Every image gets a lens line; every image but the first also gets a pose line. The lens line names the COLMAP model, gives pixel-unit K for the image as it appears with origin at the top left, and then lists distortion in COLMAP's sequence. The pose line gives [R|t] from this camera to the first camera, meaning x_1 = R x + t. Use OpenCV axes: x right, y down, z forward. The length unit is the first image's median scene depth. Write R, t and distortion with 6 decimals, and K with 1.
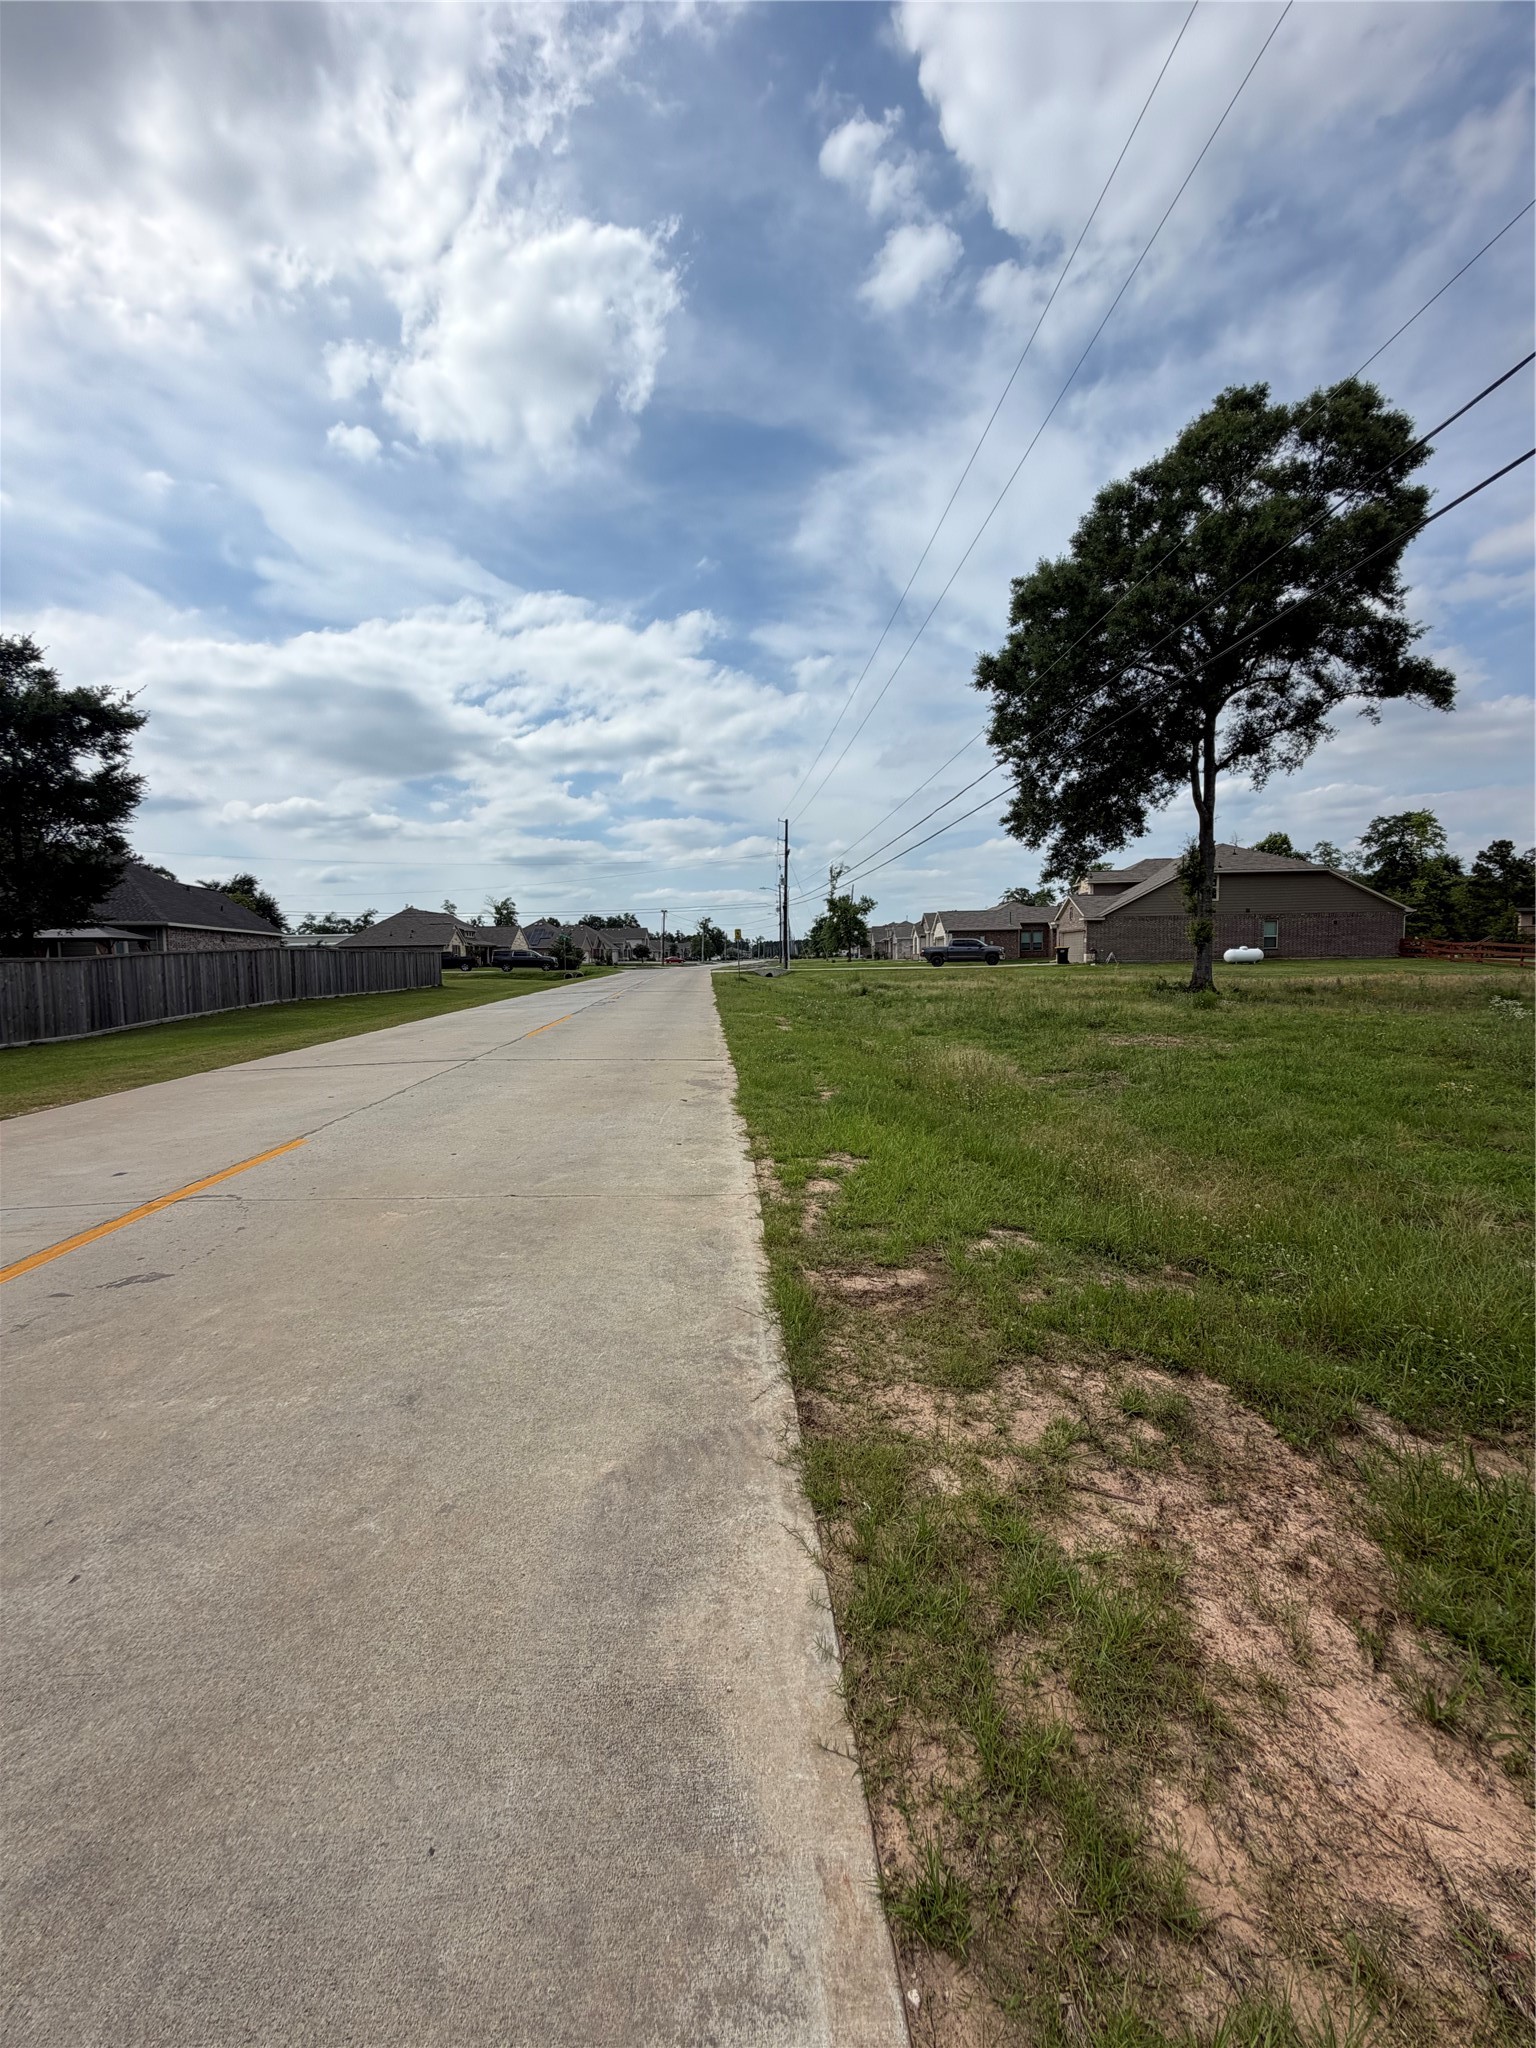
lens RADIAL K [[815.9, 0, 770.2], [0, 815.9, 1024.5], [0, 0, 1]] dist [-0.000914, -0.000384]
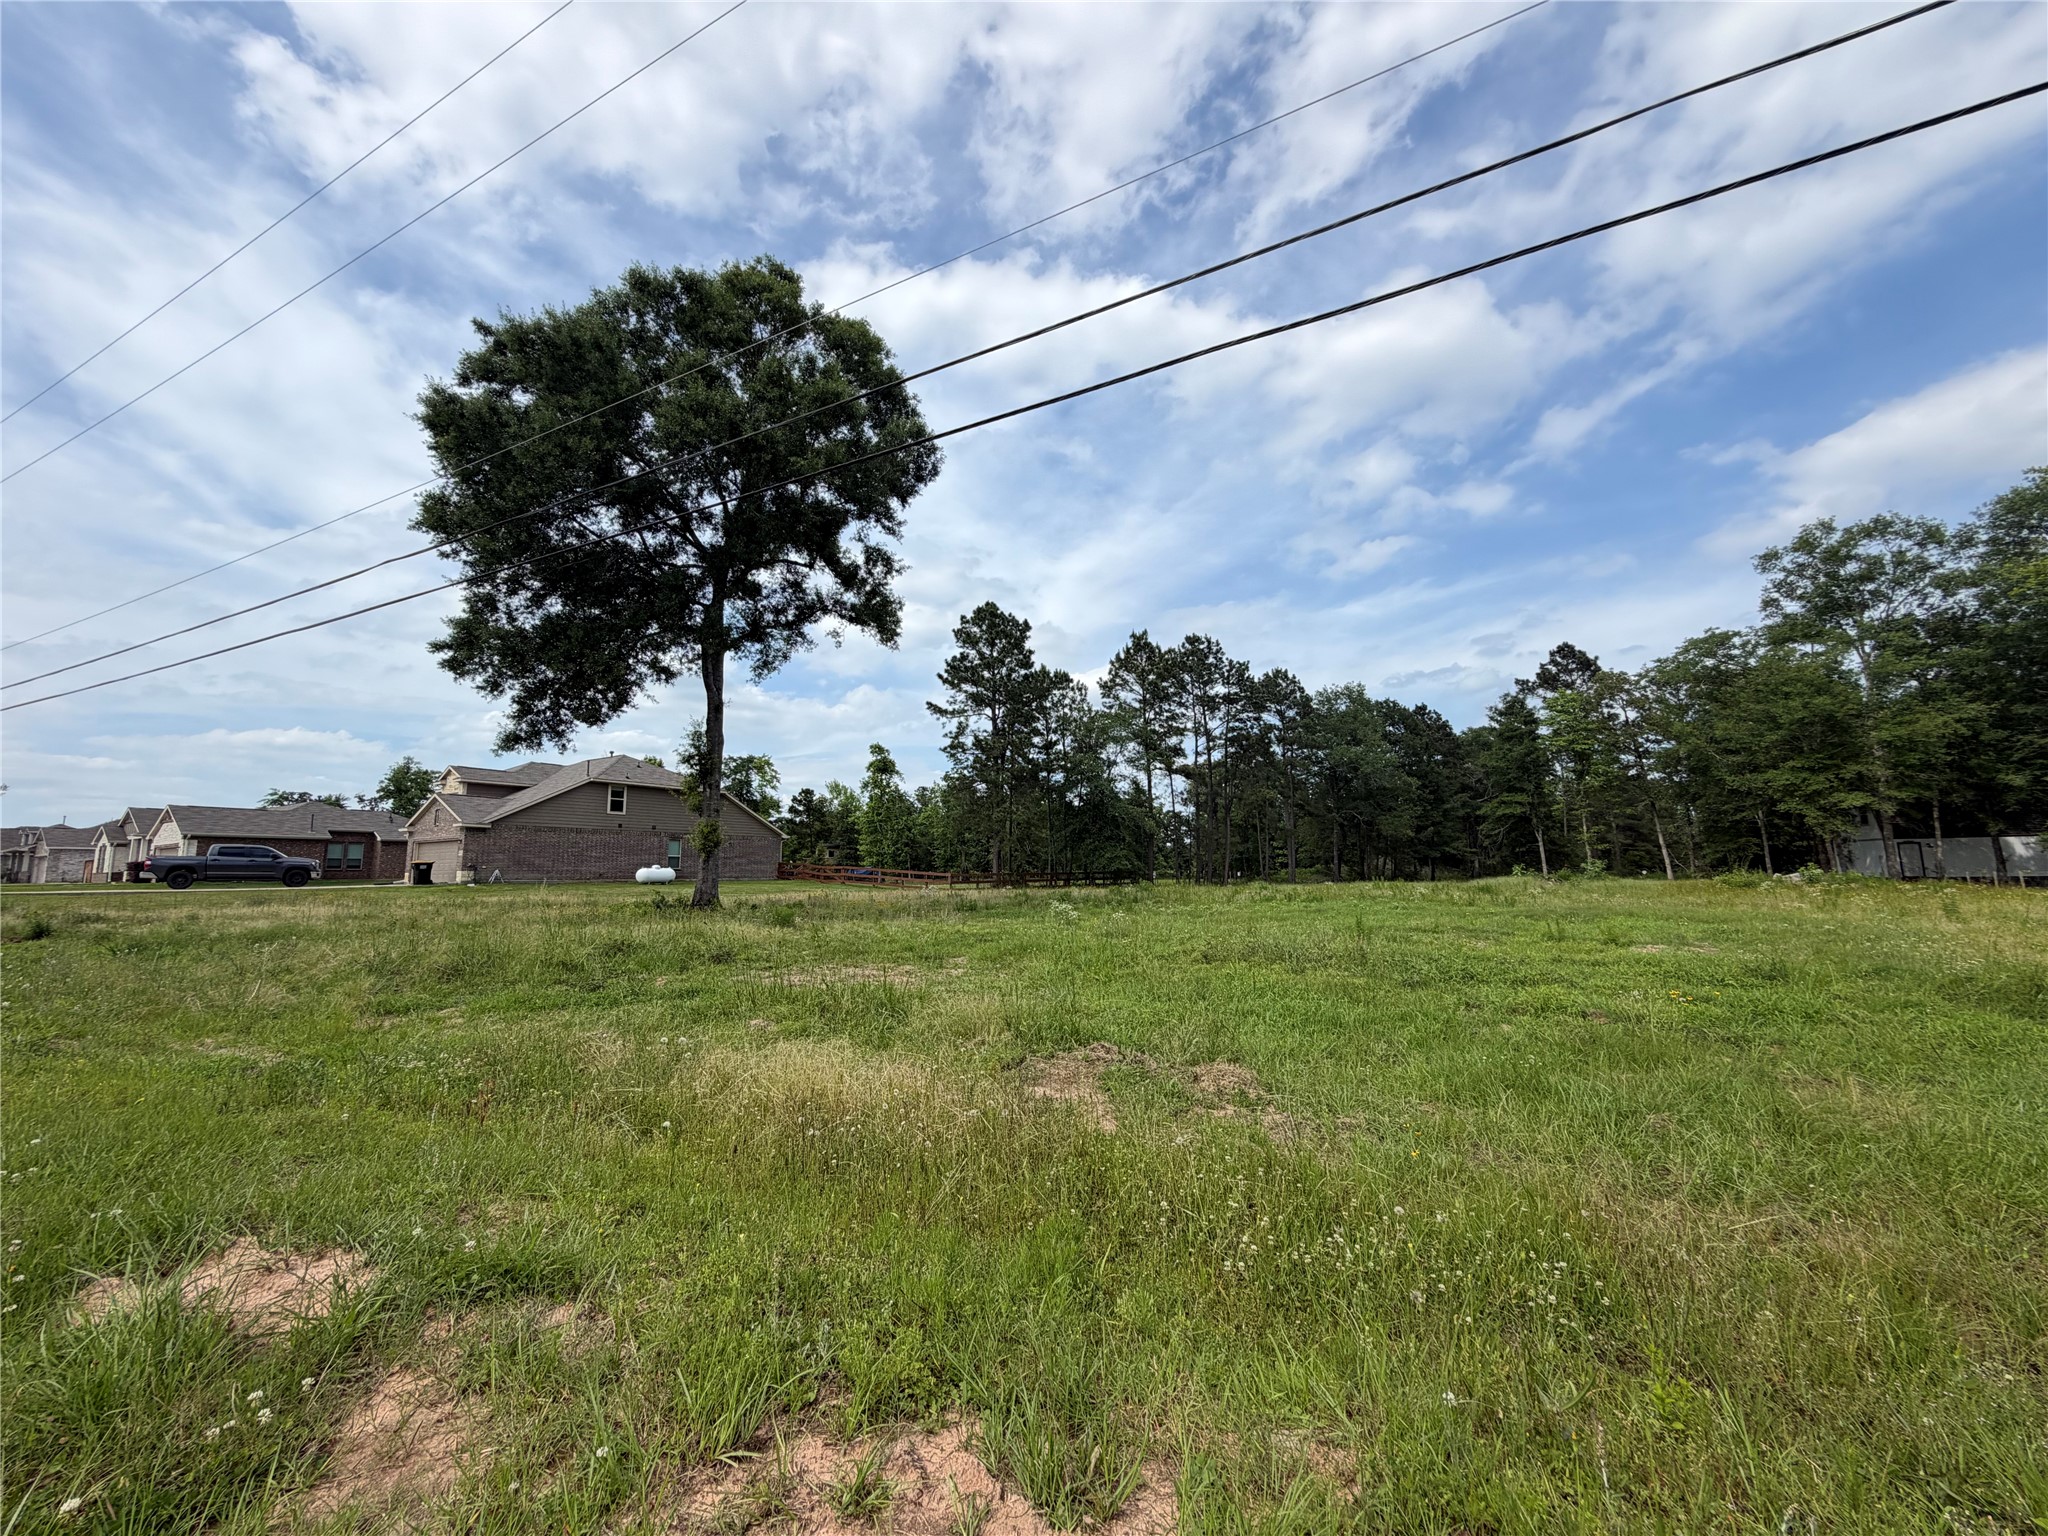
lens RADIAL K [[815.9, 0, 1020.1], [0, 815.9, 766.7], [0, 0, 1]] dist [-0.000914, -0.000384]
pose [[0.504316, 0.127402, 0.854069, -0.008524], [0.070354, 0.979706, -0.187686, -0.003623], [-0.860648, 0.154741, 0.485119, 0.180426]]
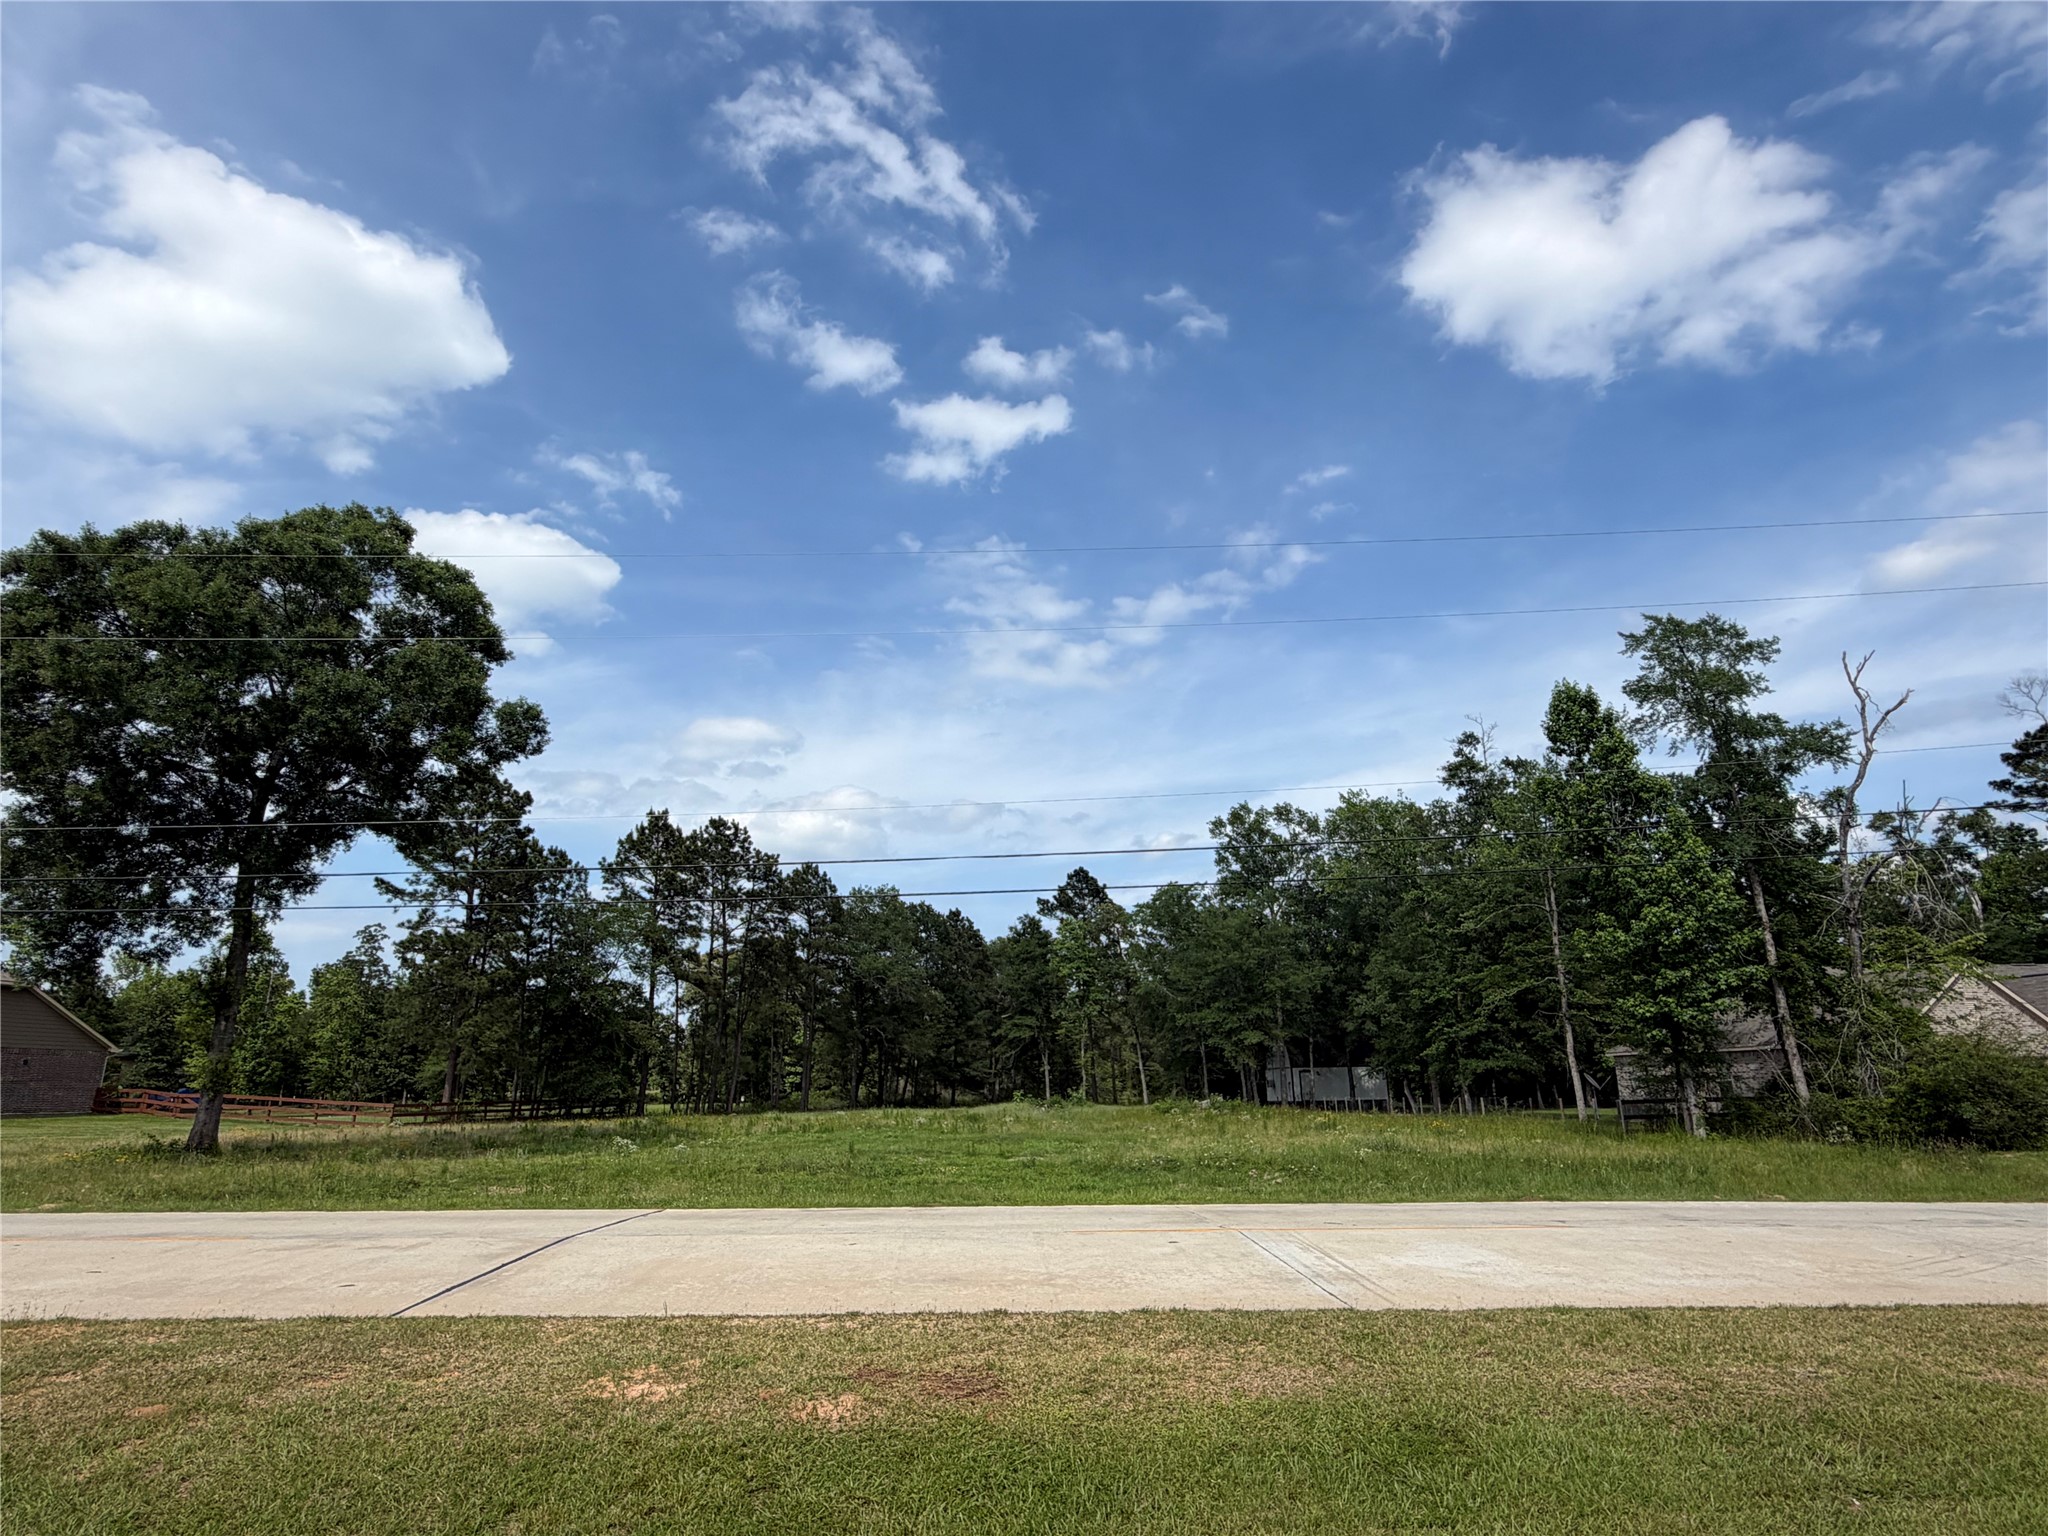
lens RADIAL K [[1119.5, 0, 1030.5], [0, 1119.5, 775.5], [0, 0, 1]] dist [-0.006045, 0.001985]
pose [[0.015929, 0.286025, 0.958090, -0.299383], [0.092948, 0.953639, -0.286241, -0.004236], [-0.995544, 0.093612, -0.011395, 0.121260]]
